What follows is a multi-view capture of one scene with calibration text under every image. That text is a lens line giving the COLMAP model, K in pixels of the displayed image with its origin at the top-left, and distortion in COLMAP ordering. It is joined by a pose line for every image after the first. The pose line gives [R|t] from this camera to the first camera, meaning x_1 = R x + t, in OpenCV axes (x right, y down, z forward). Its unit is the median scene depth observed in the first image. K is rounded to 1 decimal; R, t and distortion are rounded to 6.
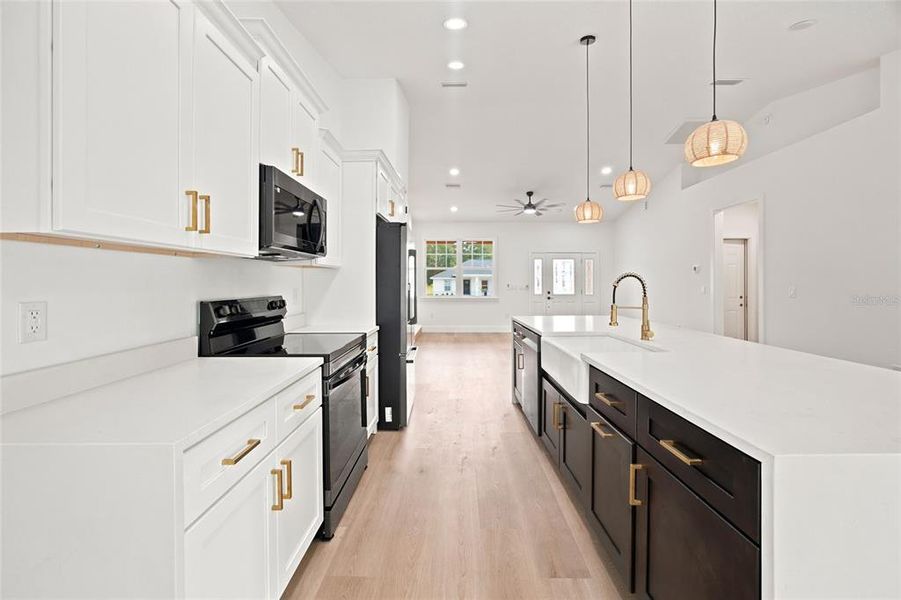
lens RADIAL K [[372.3, 0, 450.1], [0, 372.3, 284.2], [0, 0, 1]] dist [-0.014044, 0.000317]
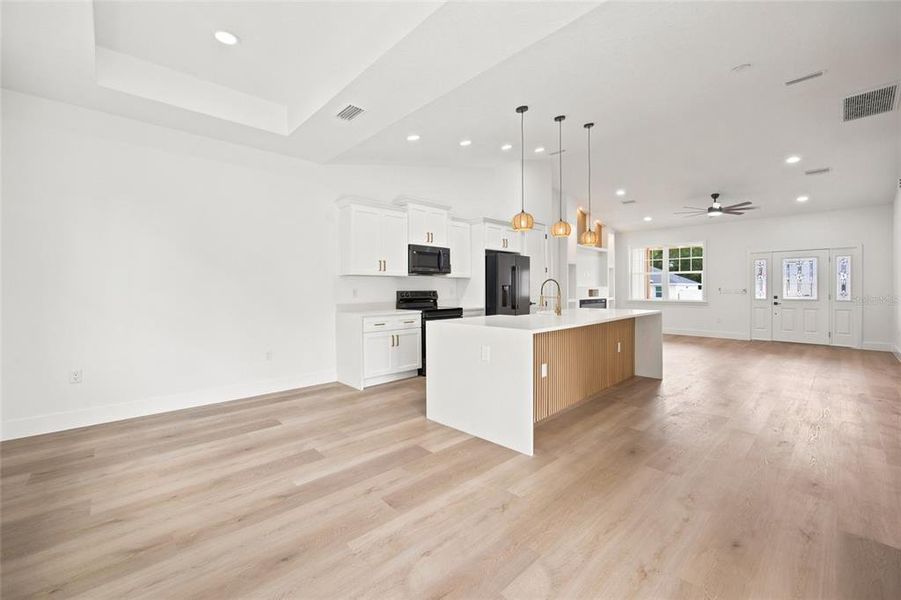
lens RADIAL K [[357.5, 0, 445.8], [0, 357.5, 289.5], [0, 0, 1]] dist [-0.014177, 0.000095]
pose [[0.703000, 0.002078, -0.711186, 0.493767], [-0.002179, 0.999997, 0.000769, 0.008705], [0.711186, 0.001009, 0.703003, -0.226323]]
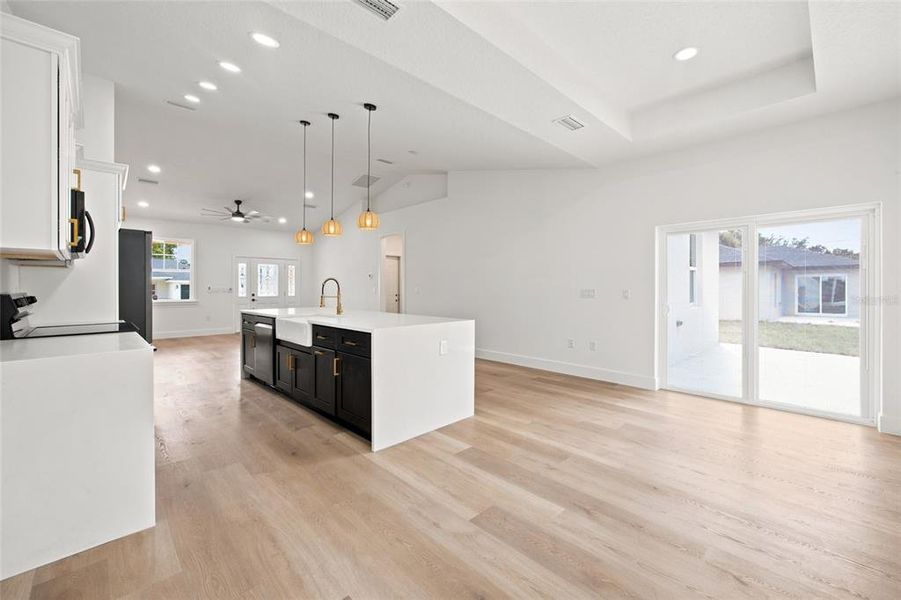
lens RADIAL K [[372.3, 0, 450.1], [0, 372.3, 284.2], [0, 0, 1]] dist [-0.014044, 0.000317]
pose [[0.709449, 0.006465, 0.704727, -0.134560], [0.002059, 0.999935, -0.011245, 0.008463], [-0.704754, 0.009428, 0.709389, -0.245462]]
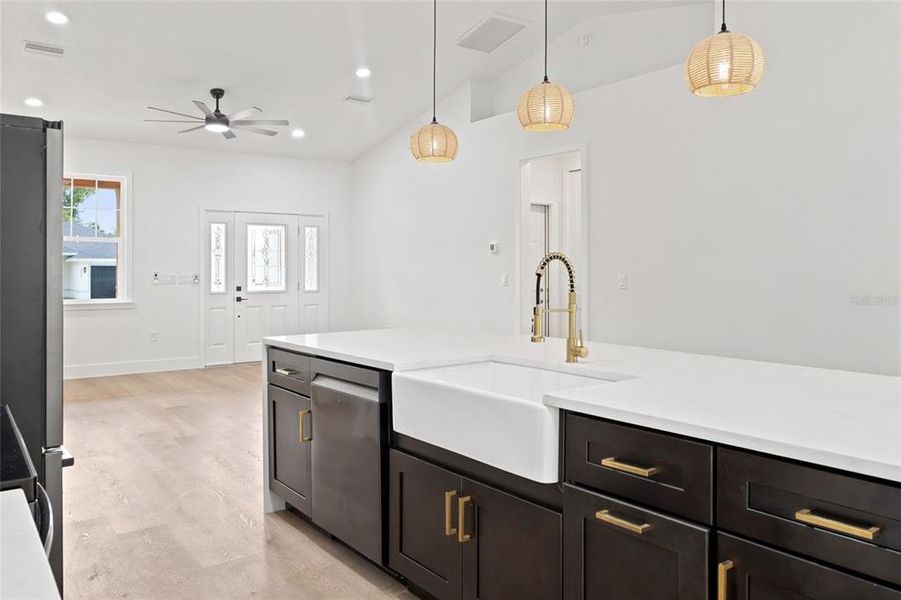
lens RADIAL K [[694.7, 0, 453.7], [0, 694.7, 256.4], [0, 0, 1]] dist [-0.004354, -0.000142]
pose [[0.803706, 0.011032, 0.594925, -0.111778], [0.002638, 0.999752, -0.022103, 0.000217], [-0.595021, 0.019334, 0.803478, 0.068910]]
